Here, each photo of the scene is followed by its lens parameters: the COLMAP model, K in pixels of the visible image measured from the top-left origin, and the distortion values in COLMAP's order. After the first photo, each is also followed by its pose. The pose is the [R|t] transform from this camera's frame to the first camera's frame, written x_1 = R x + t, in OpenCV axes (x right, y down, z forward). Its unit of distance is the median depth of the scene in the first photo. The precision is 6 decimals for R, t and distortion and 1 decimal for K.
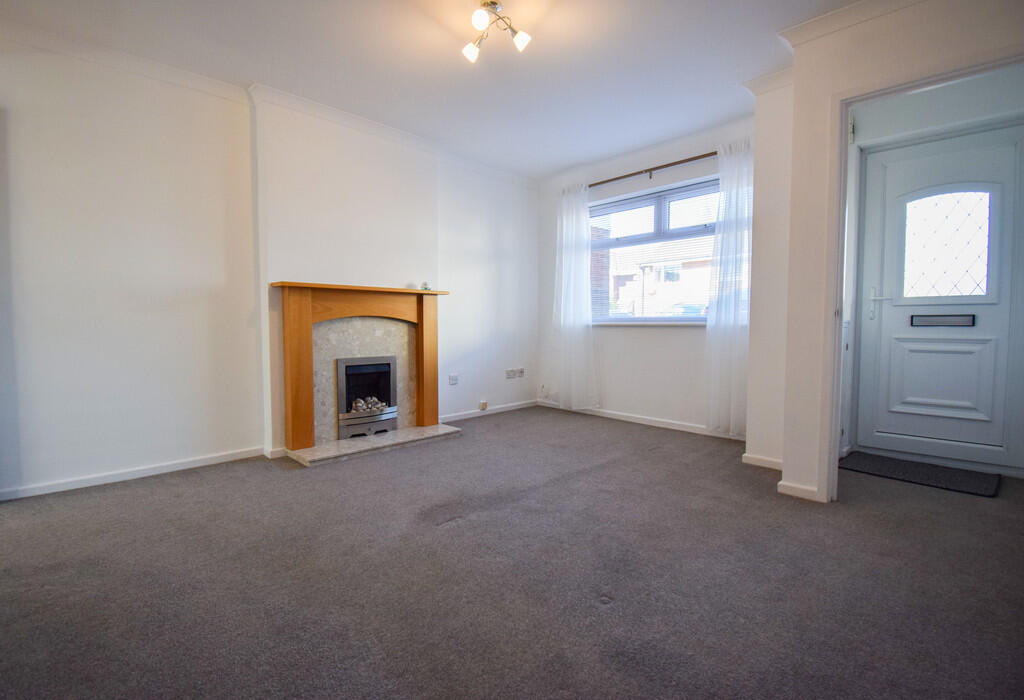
lens RADIAL K [[461.1, 0, 517.0], [0, 461.1, 350.1], [0, 0, 1]] dist [0.000259, 0.000066]
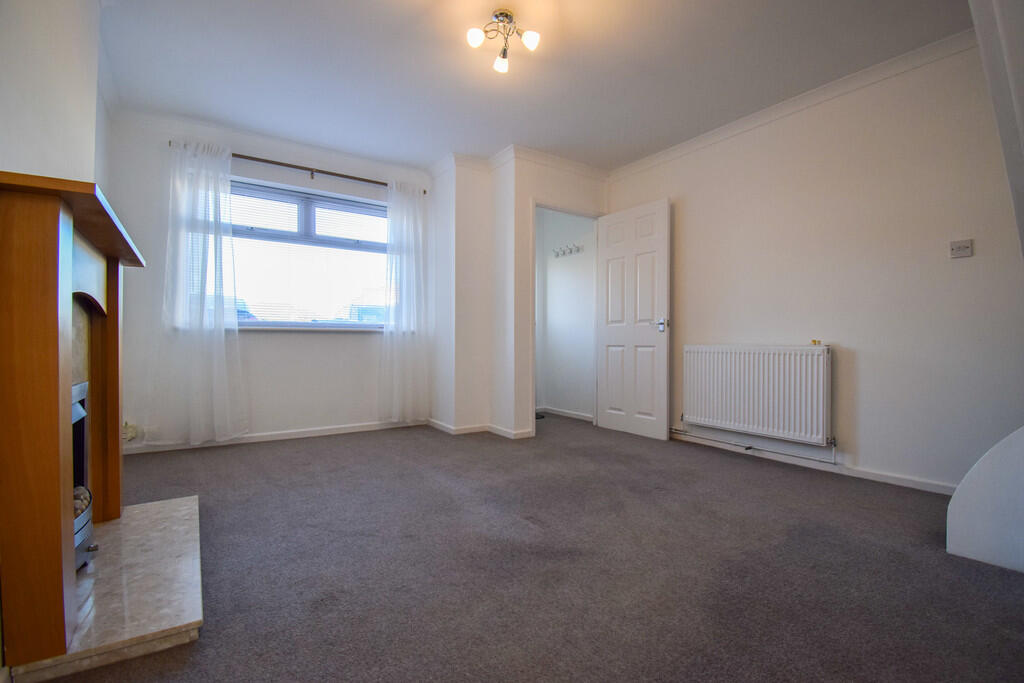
lens RADIAL K [[451.8, 0, 512.0], [0, 451.8, 341.5], [0, 0, 1]] dist [-0.001737, -0.000201]
pose [[0.193025, -0.002624, 0.981190, -0.624034], [0.051959, 0.998621, -0.007551, -0.004376], [-0.979817, 0.052439, 0.192895, 0.479670]]
